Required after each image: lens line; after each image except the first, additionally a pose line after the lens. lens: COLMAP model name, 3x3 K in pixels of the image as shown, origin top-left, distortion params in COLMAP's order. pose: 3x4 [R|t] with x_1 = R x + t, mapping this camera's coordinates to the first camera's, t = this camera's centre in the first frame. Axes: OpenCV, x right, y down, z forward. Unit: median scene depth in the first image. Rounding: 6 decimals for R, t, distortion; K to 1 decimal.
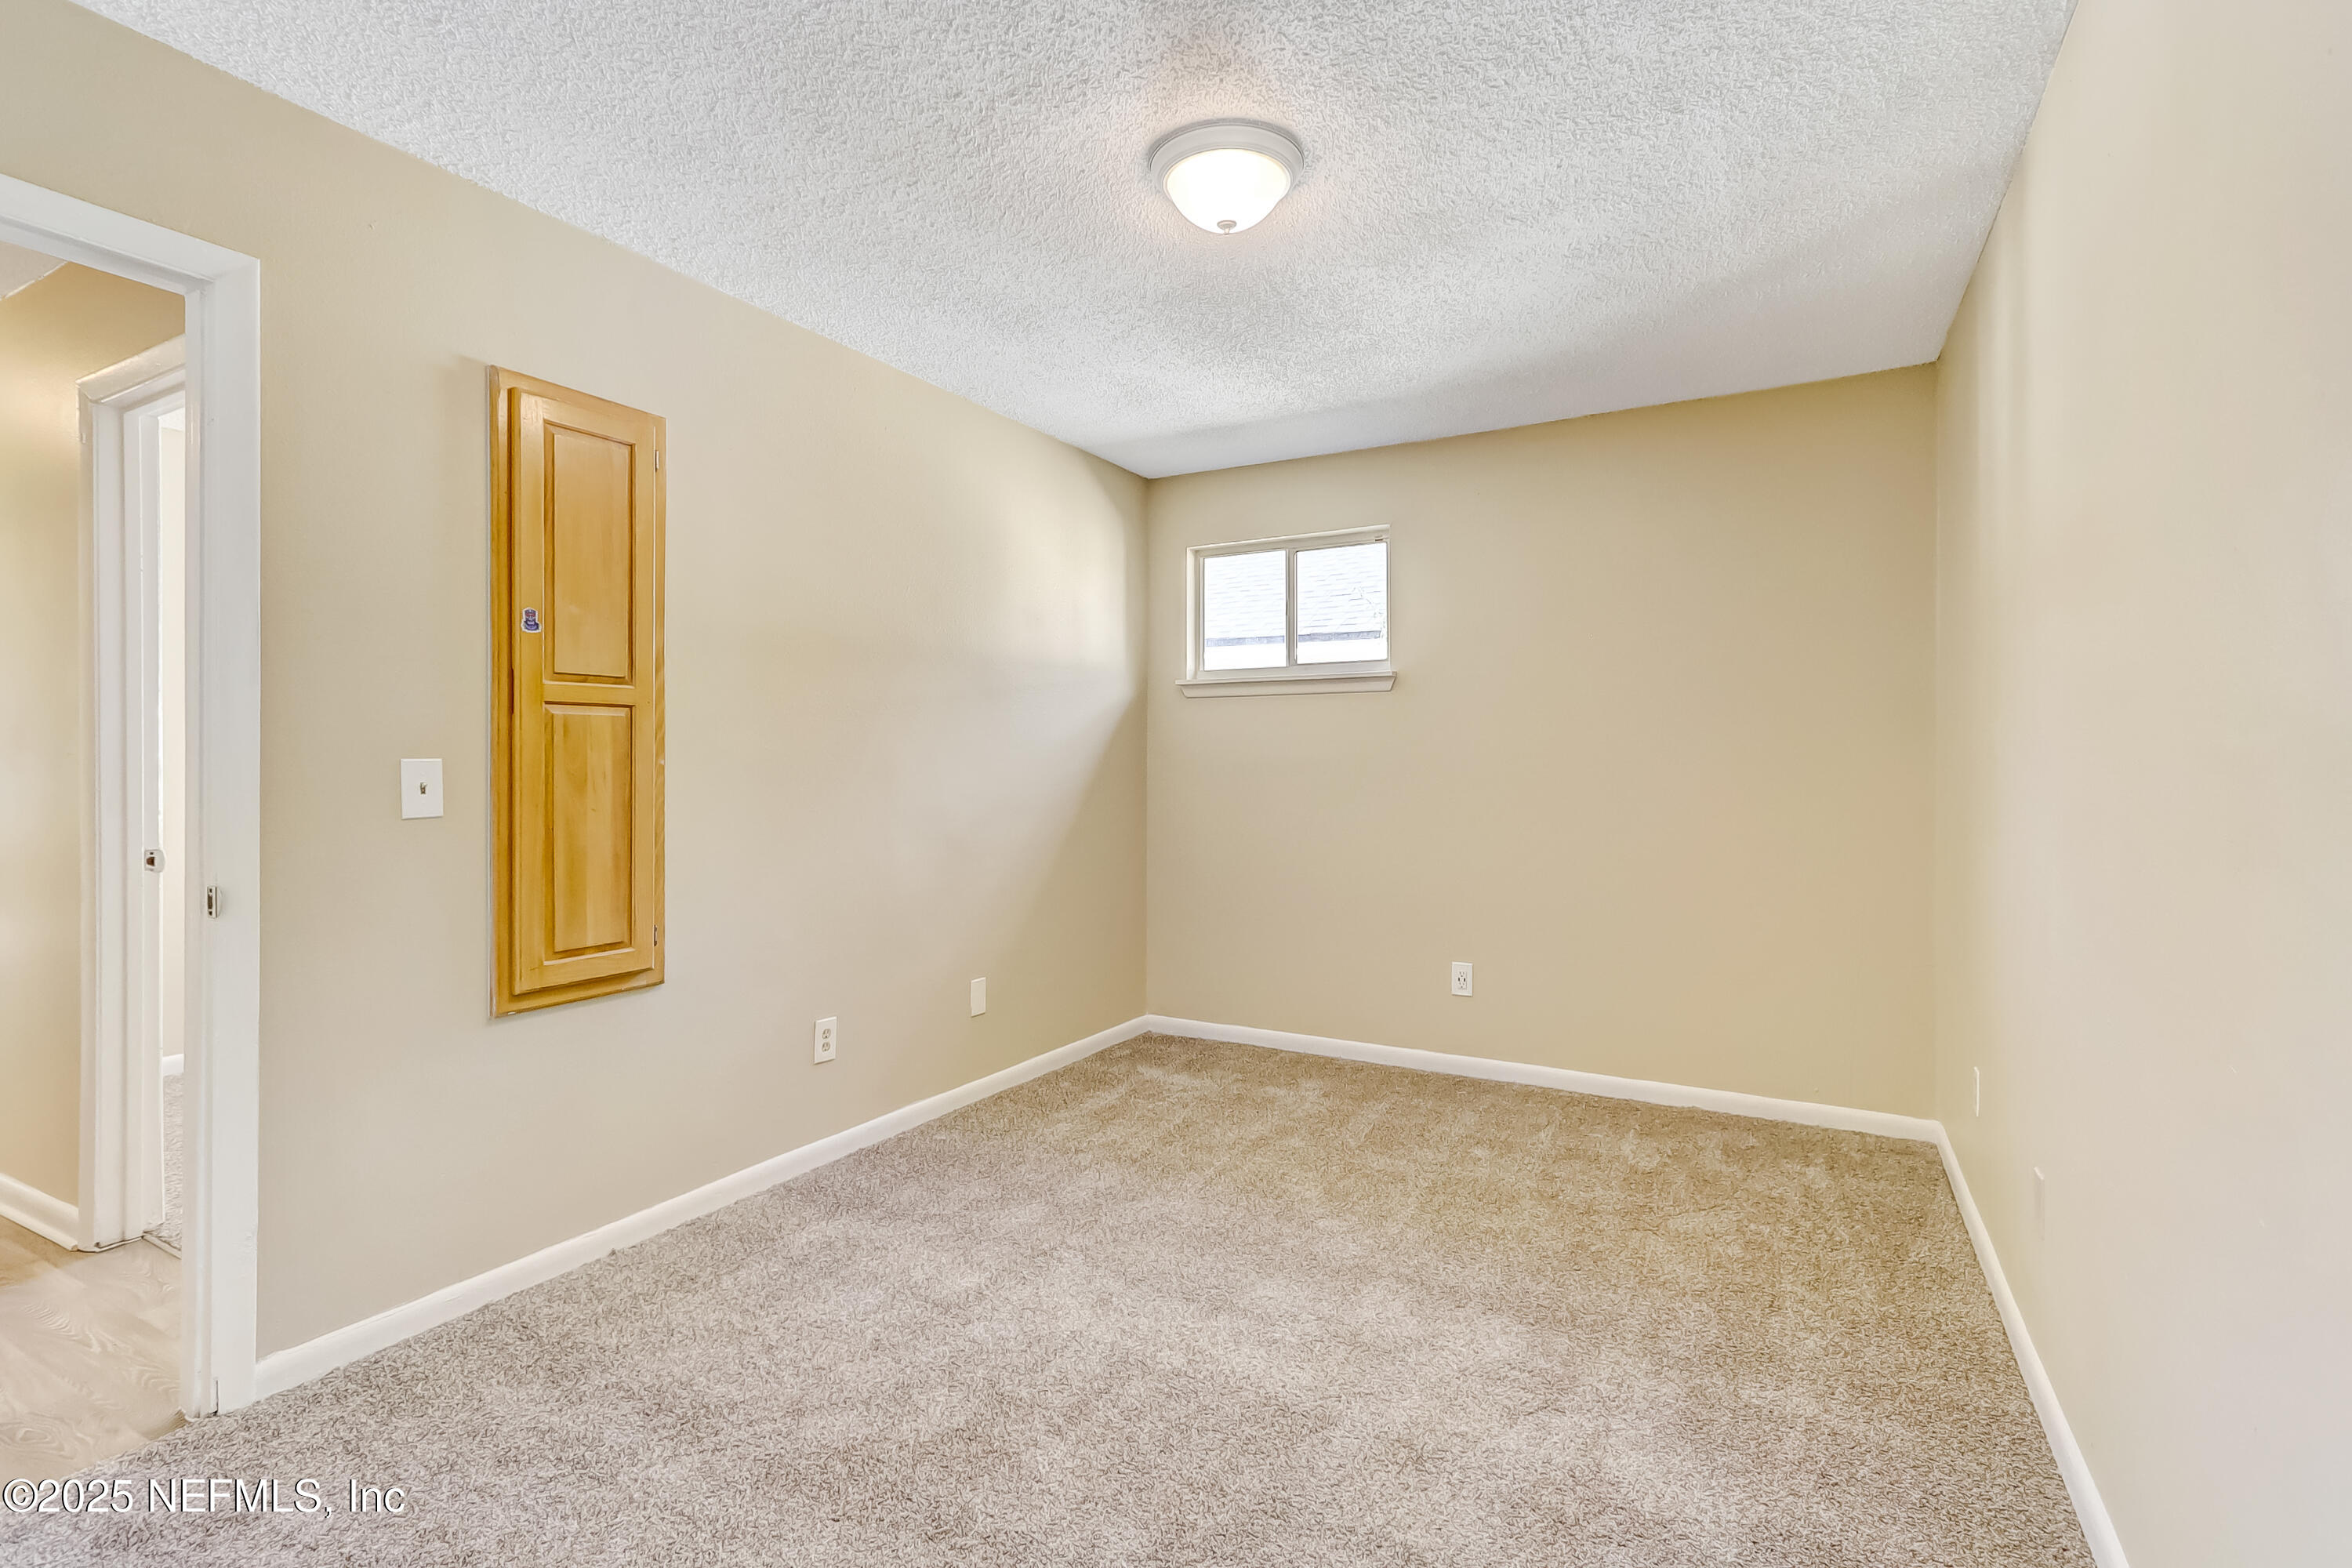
lens RADIAL K [[1086.4, 0, 1177.0], [0, 1086.4, 764.4], [0, 0, 1]] dist [0.002963, 0.002268]
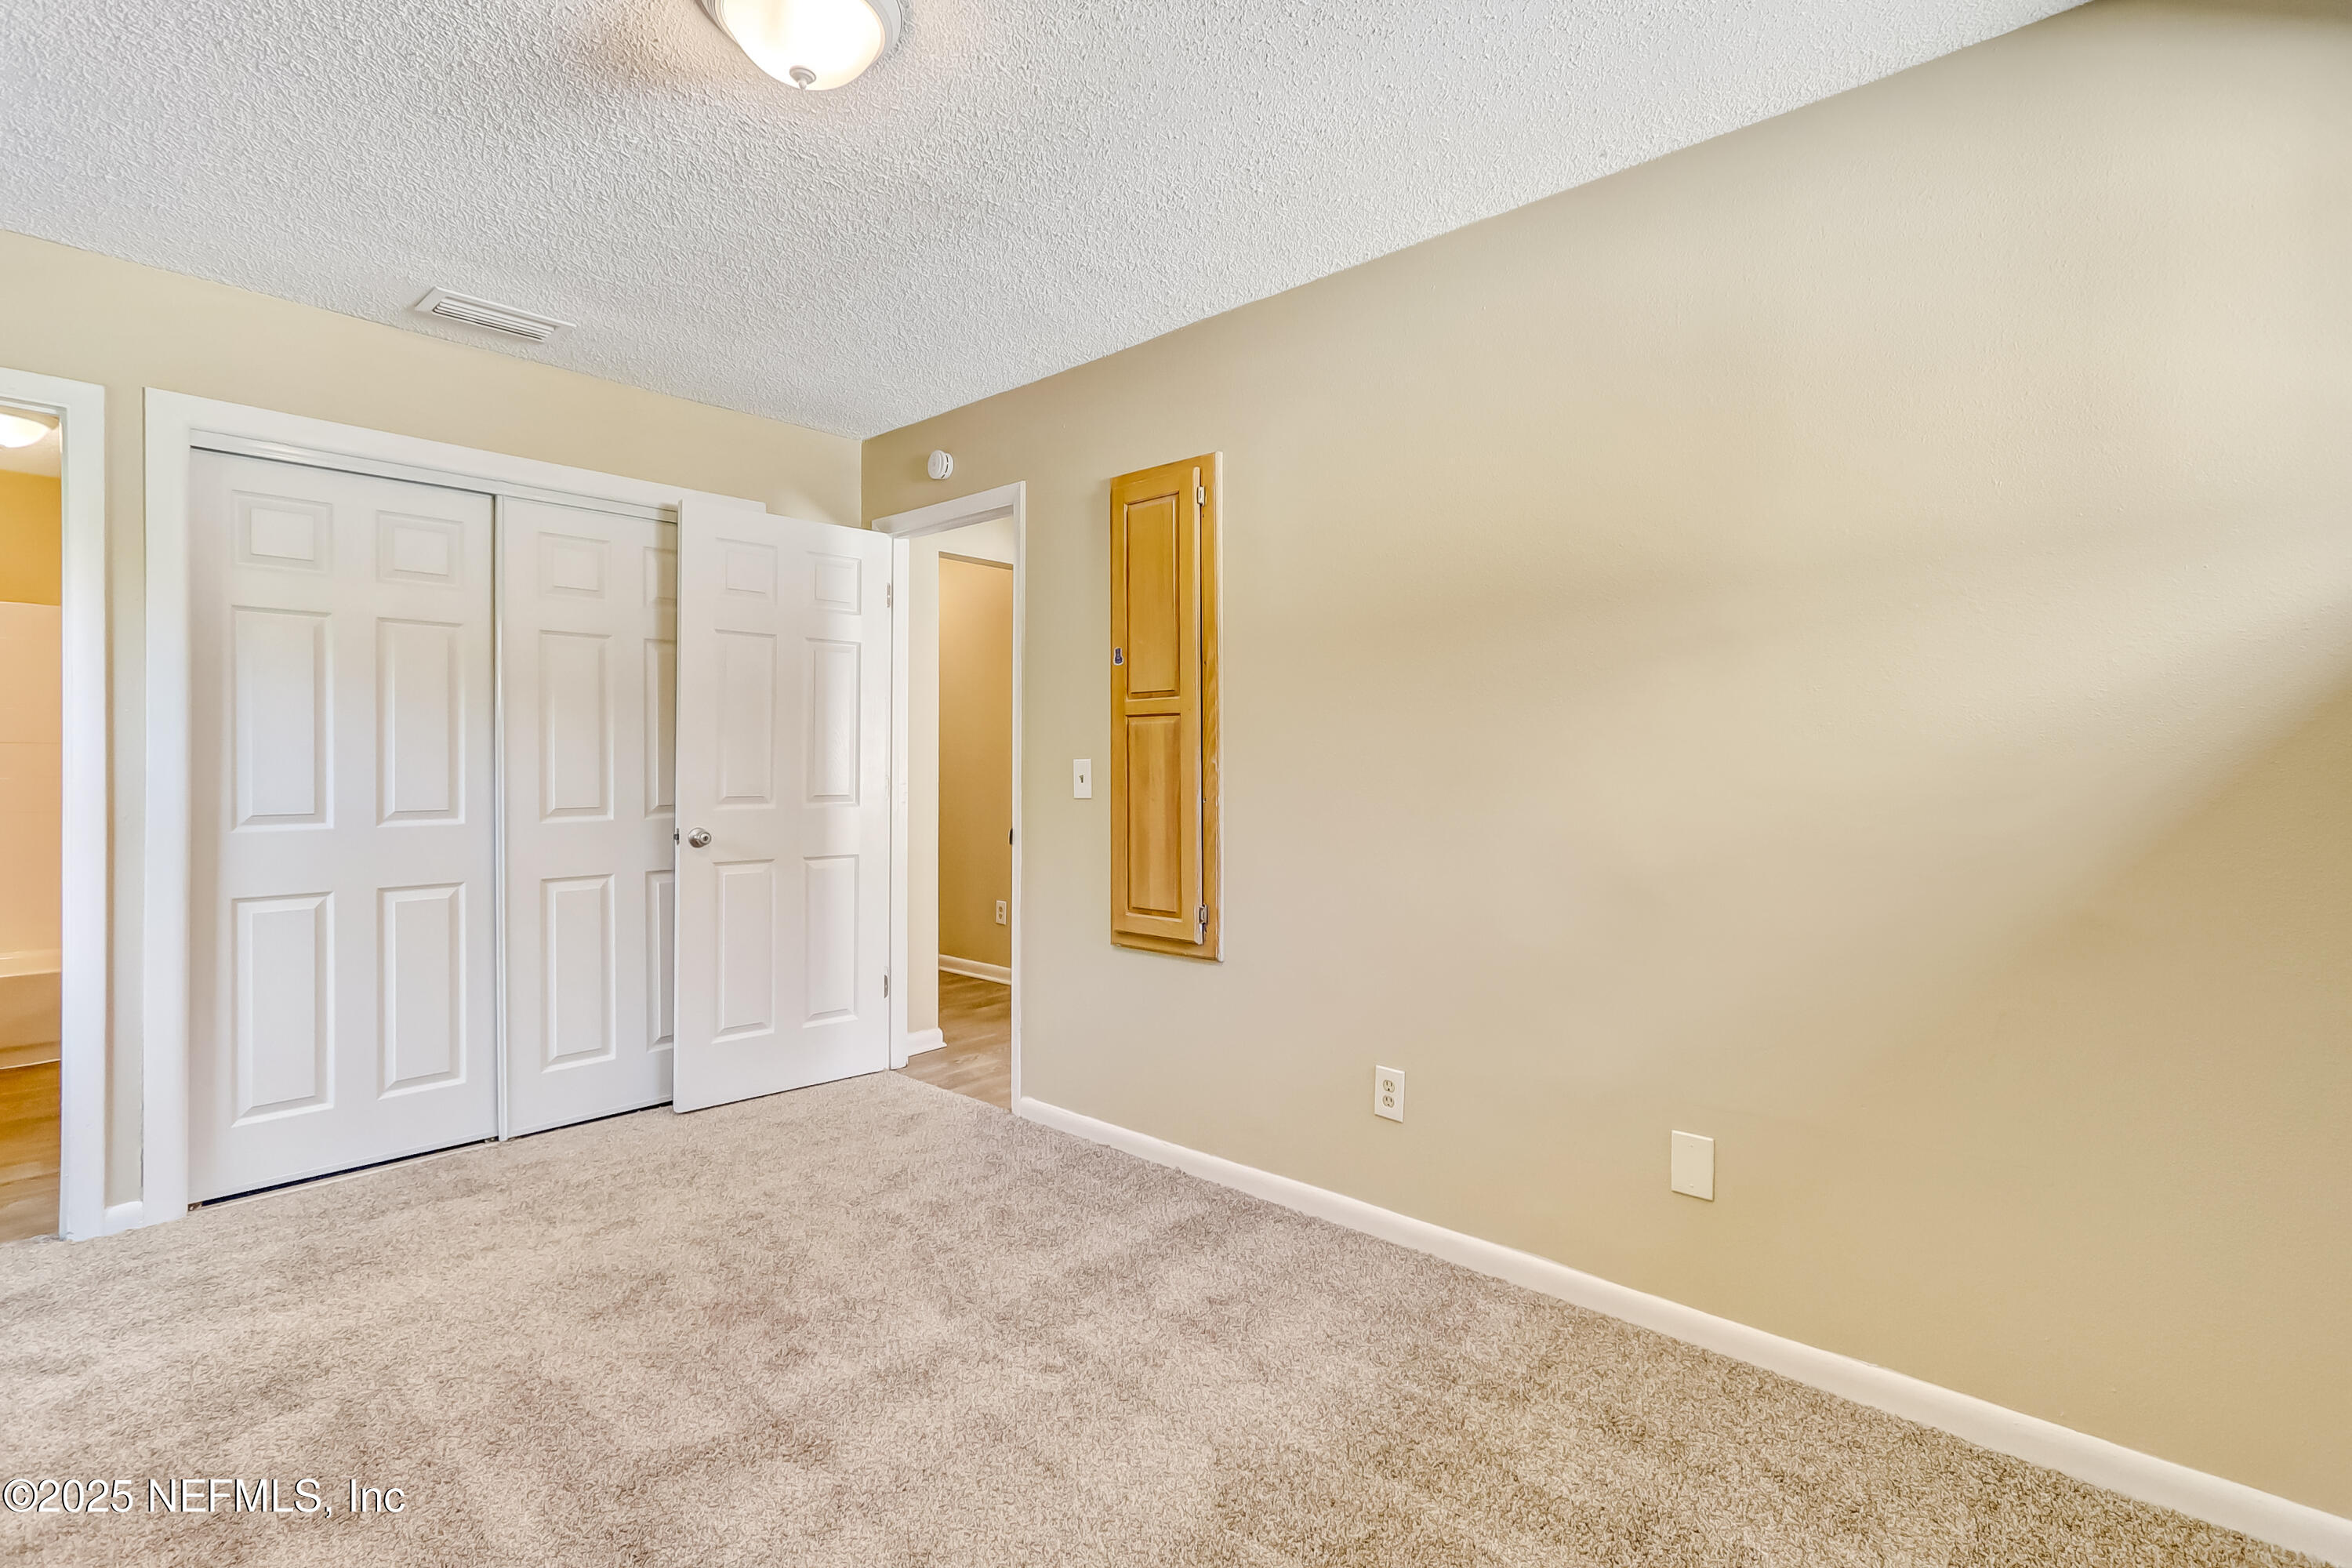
lens RADIAL K [[1086.4, 0, 1172.3], [0, 1086.4, 770.6], [0, 0, 1]] dist [0.002963, 0.002268]
pose [[-0.215459, 0.001085, -0.976512, 0.664879], [-0.005091, 0.999985, 0.002234, 0.005612], [0.976500, 0.005453, -0.215450, 1.277975]]
